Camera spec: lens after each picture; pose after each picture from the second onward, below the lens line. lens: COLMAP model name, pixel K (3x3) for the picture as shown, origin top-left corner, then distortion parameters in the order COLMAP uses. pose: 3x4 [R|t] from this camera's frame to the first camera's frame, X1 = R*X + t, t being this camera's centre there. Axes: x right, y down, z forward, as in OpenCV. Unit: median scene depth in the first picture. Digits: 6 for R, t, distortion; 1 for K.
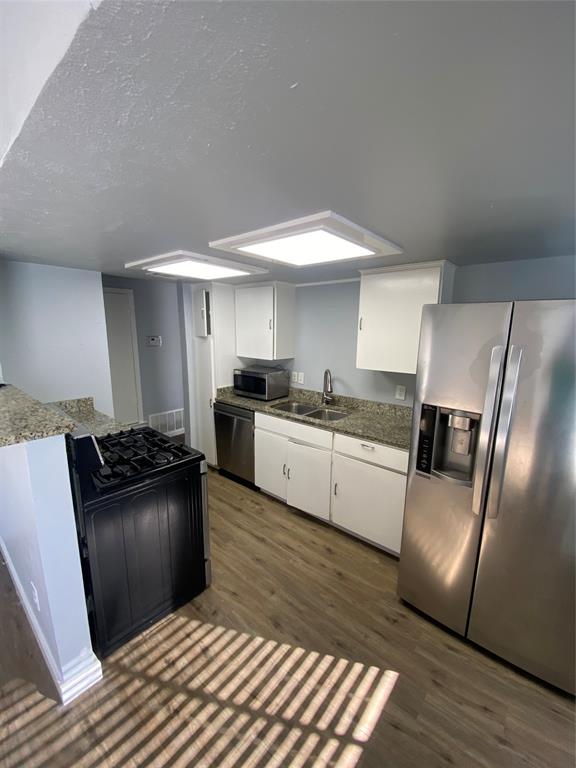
lens RADIAL K [[310.8, 0, 289.5], [0, 310.8, 385.4], [0, 0, 1]] dist [0.043219, -0.028471]
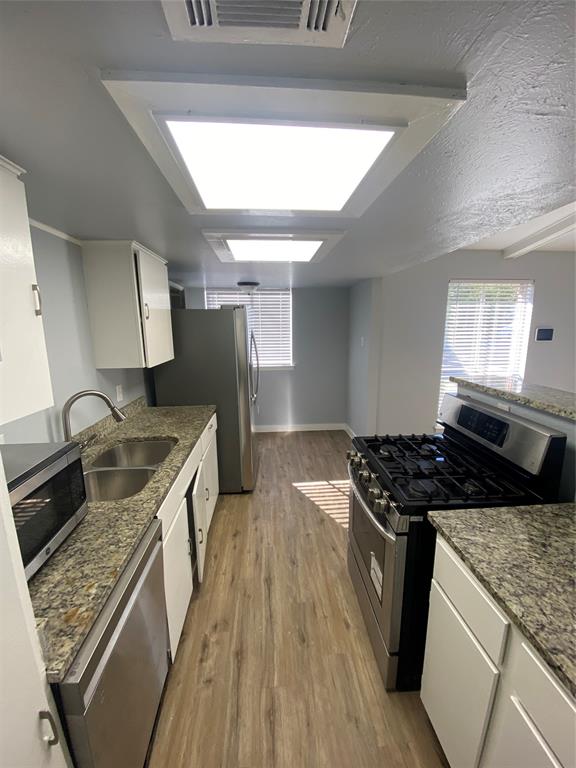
lens RADIAL K [[310.8, 0, 289.5], [0, 310.8, 385.4], [0, 0, 1]] dist [0.043219, -0.028471]
pose [[-0.698279, -0.134261, 0.703122, -0.918938], [0.146748, 0.934541, 0.324188, -0.333626], [-0.700622, 0.329555, -0.632868, 1.925316]]
